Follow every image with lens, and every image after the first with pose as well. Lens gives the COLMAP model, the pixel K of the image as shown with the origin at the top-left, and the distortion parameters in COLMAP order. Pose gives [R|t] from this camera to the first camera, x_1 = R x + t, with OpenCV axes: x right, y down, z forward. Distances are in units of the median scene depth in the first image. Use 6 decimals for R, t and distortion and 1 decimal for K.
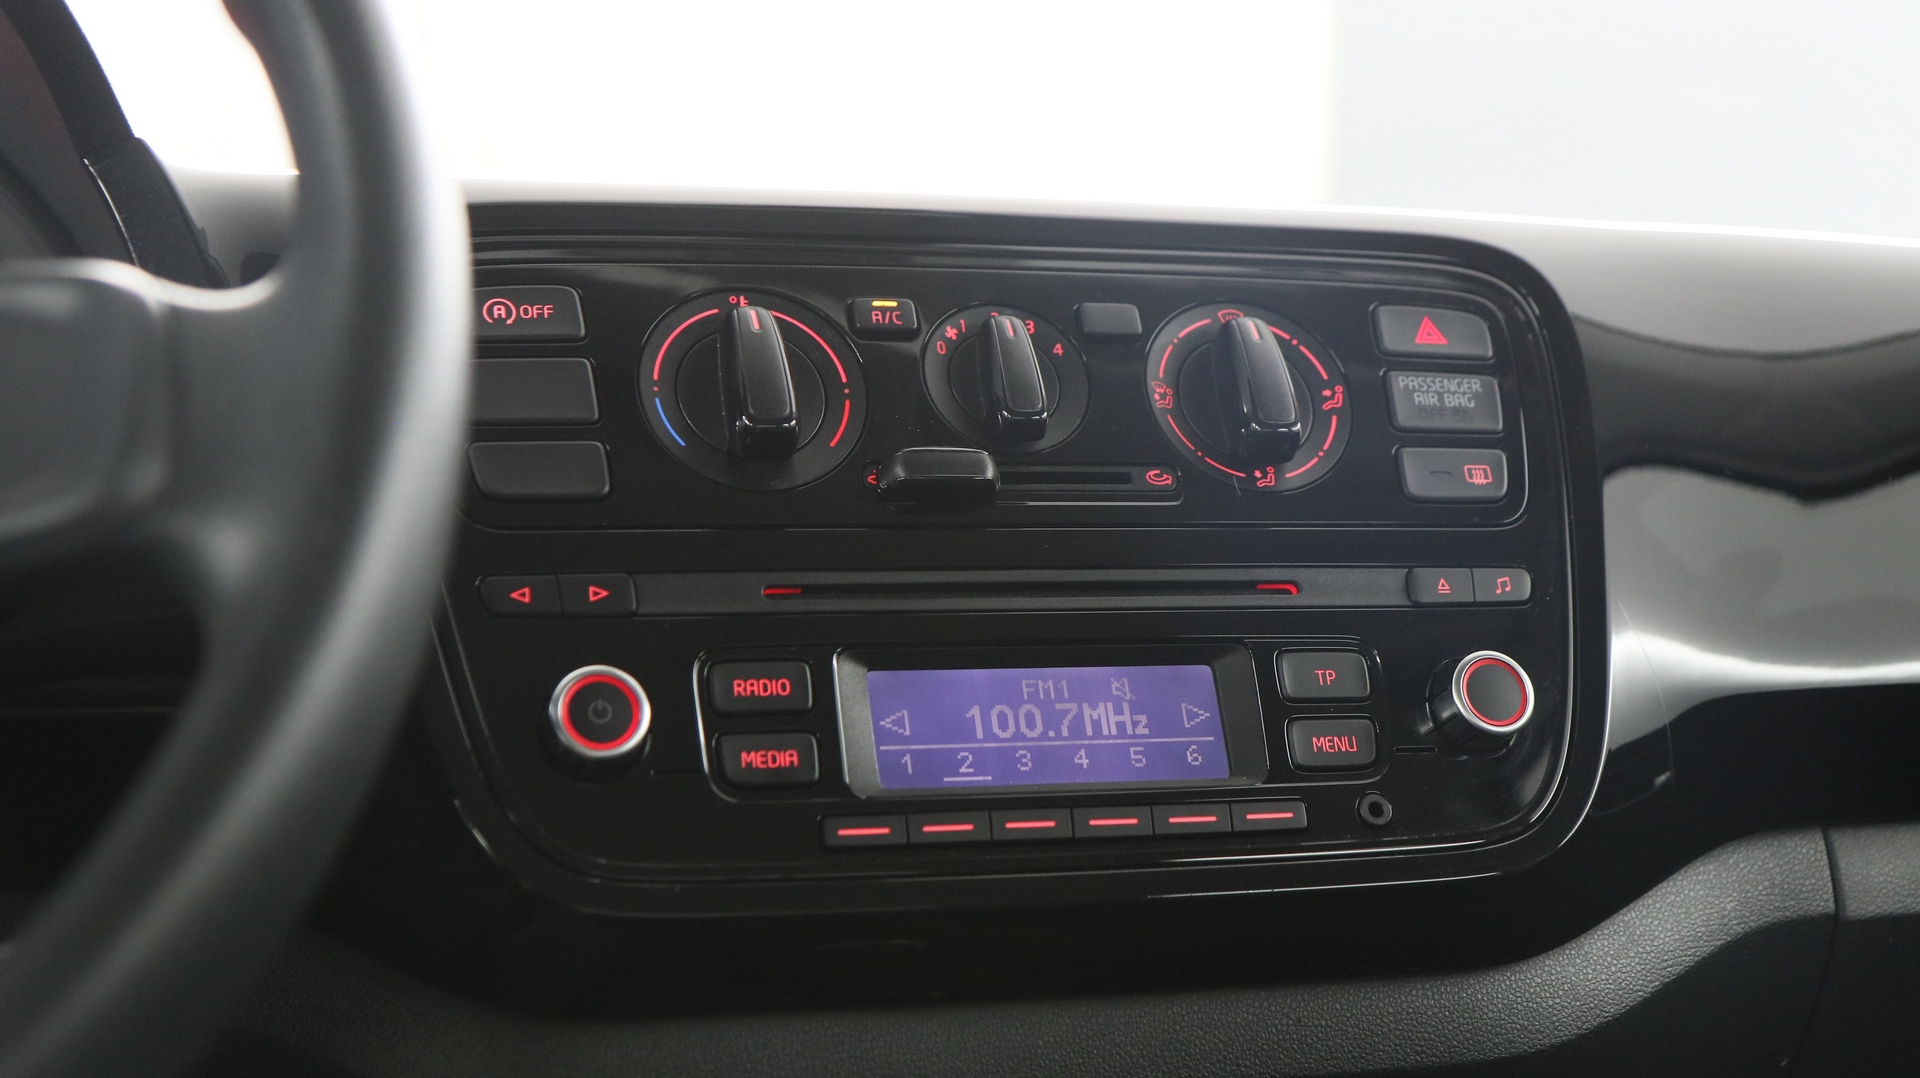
lens RADIAL K [[2756.3, 0, 960.1], [0, 2756.3, 510.9], [0, 0, 1]] dist [-0.023872, 0.000000]
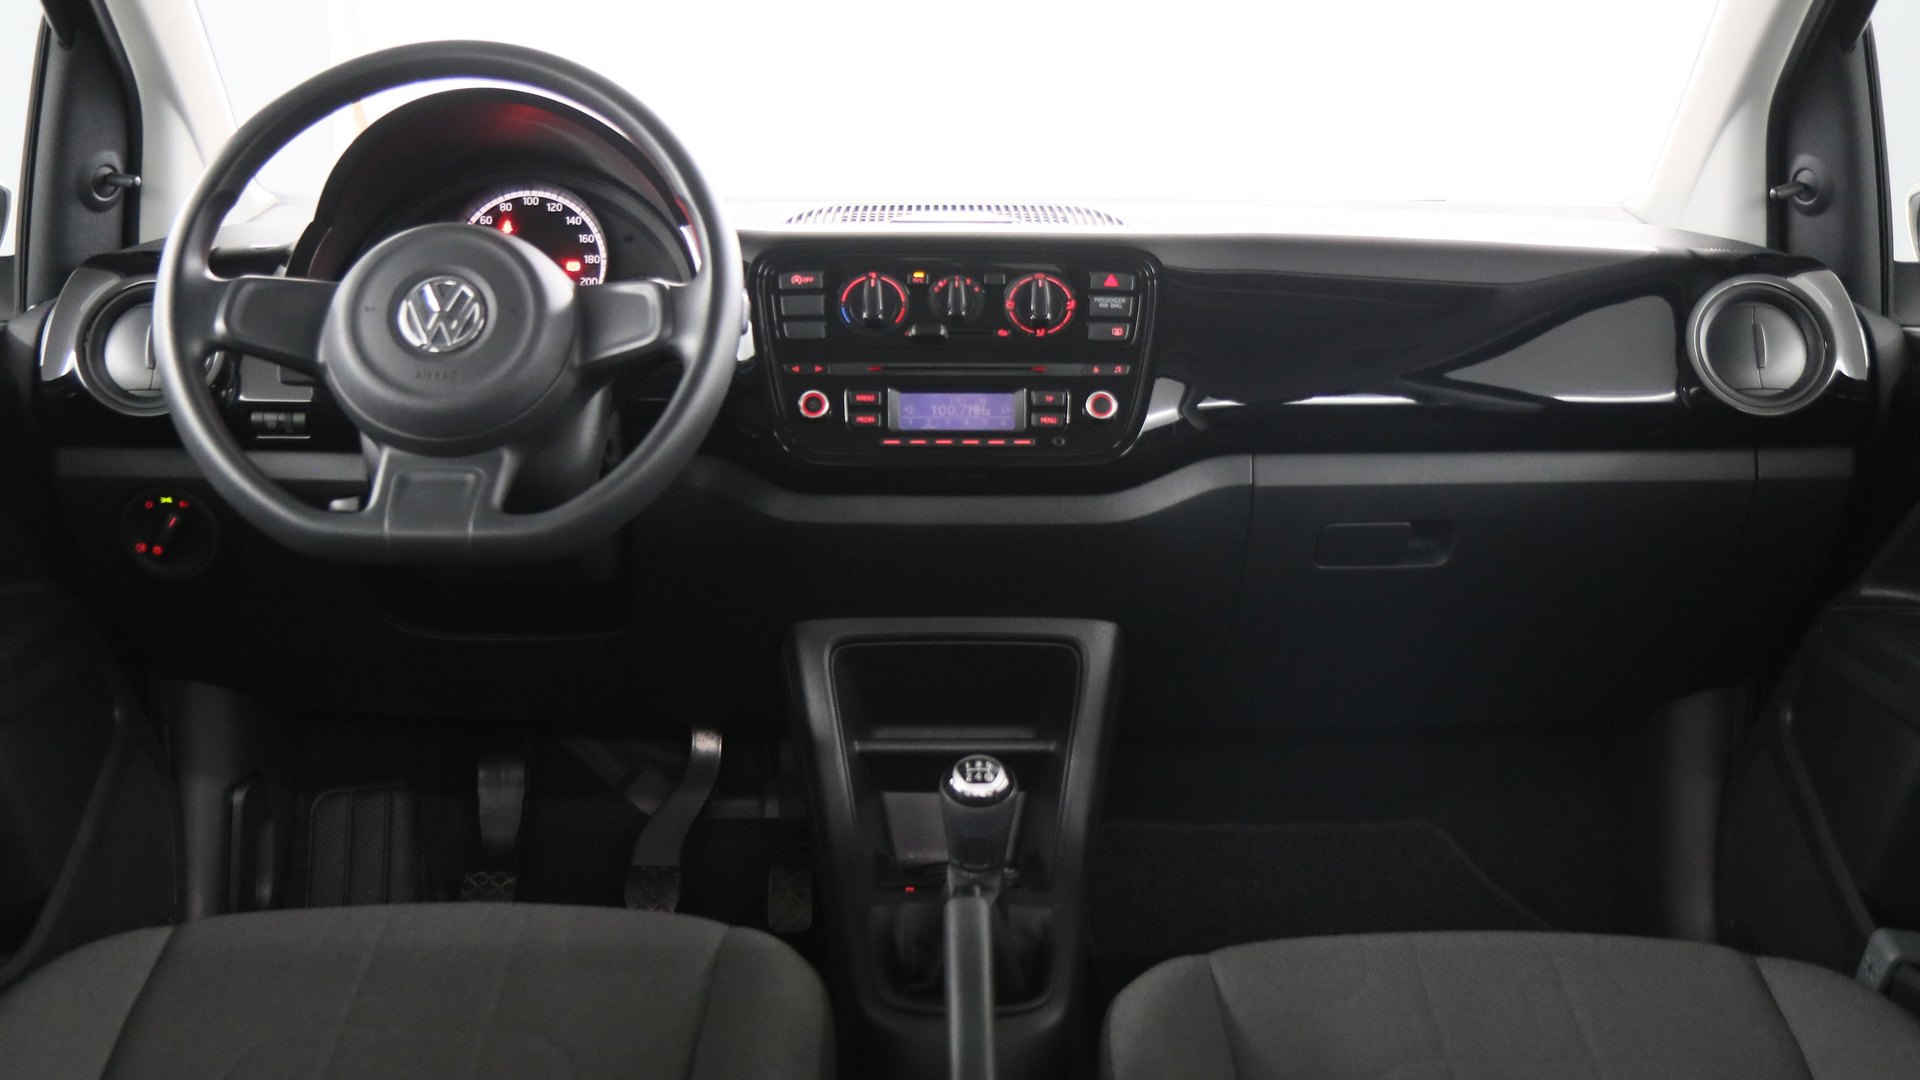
lens RADIAL K [[2222.4, 0, 965.7], [0, 2222.4, 594.0], [0, 0, 1]] dist [-0.013333, 0.000000]
pose [[0.959293, 0.054153, -0.277171, 0.771111], [-0.003877, 0.983876, 0.178811, -0.176813], [0.282385, -0.170458, 0.944035, -1.486126]]
